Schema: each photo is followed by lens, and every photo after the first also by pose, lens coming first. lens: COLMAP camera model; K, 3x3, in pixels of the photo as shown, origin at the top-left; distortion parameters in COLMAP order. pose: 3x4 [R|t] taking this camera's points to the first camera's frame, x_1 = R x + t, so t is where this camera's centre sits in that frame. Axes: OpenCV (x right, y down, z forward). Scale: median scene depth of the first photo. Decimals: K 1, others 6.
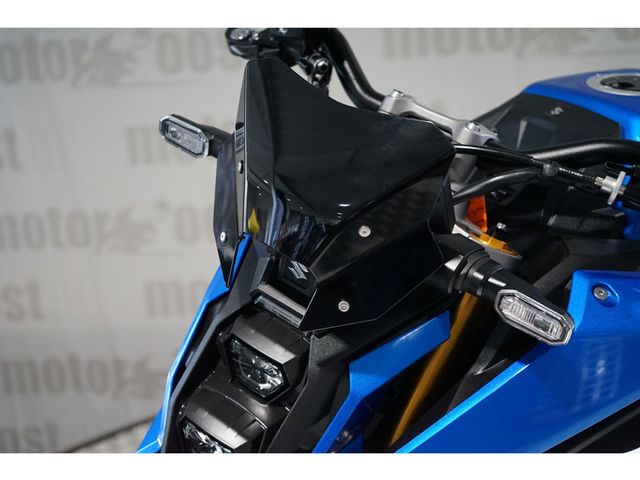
lens RADIAL K [[891.9, 0, 320.0], [0, 891.9, 240.0], [0, 0, 1]] dist [0.013675, 0.053676]
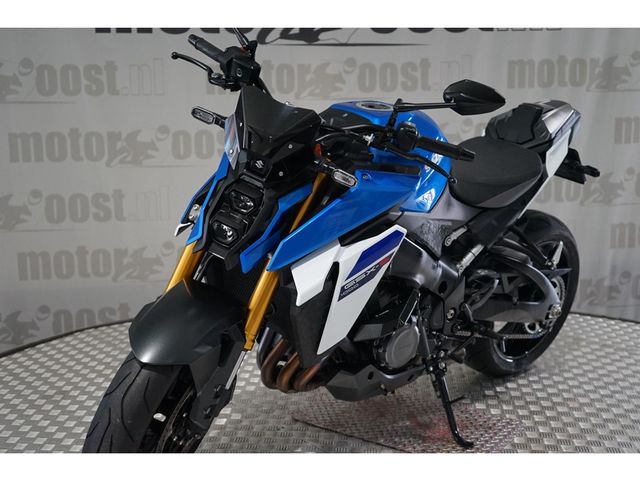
lens RADIAL K [[891.9, 0, 320.0], [0, 891.9, 240.0], [0, 0, 1]] dist [0.013675, 0.053676]
pose [[0.955790, 0.015362, 0.293649, -0.613759], [0.000237, 0.998594, -0.053012, 0.389939], [-0.294050, 0.050738, 0.954442, -1.553188]]
